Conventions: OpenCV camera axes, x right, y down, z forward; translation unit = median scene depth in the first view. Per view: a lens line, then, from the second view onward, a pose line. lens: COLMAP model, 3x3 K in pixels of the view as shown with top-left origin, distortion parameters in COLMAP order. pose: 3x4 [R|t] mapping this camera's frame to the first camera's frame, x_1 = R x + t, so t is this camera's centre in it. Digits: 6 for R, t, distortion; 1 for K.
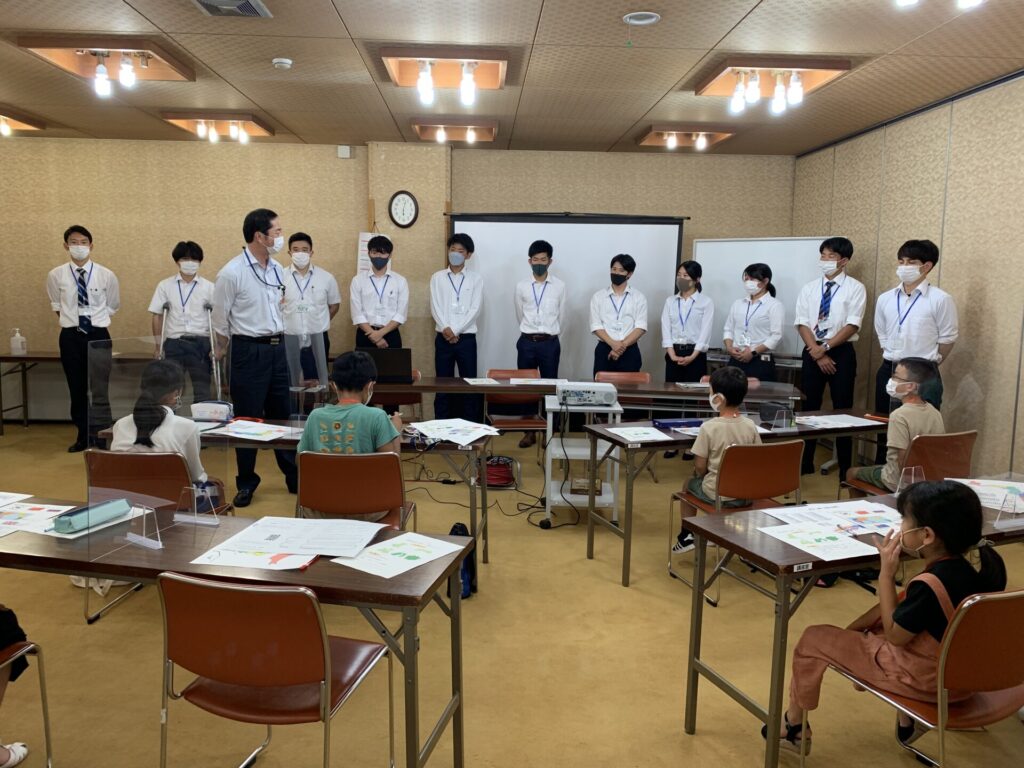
lens RADIAL K [[784.7, 0, 518.8], [0, 784.7, 378.6], [0, 0, 1]] dist [0.011377, -0.022397]
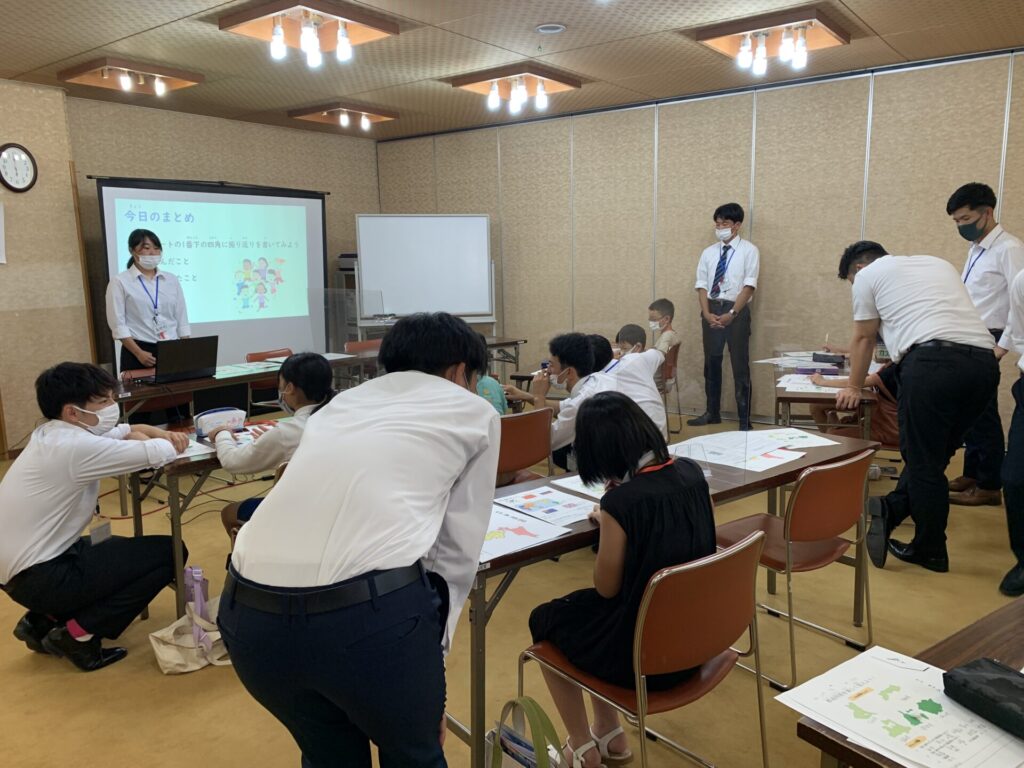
lens RADIAL K [[784.7, 0, 519.5], [0, 784.7, 390.0], [0, 0, 1]] dist [0.011377, -0.022397]
pose [[0.638465, -0.151805, 0.754532, -0.443595], [0.119195, 0.988030, 0.097924, -0.017788], [-0.760365, 0.027416, 0.648917, 0.135223]]
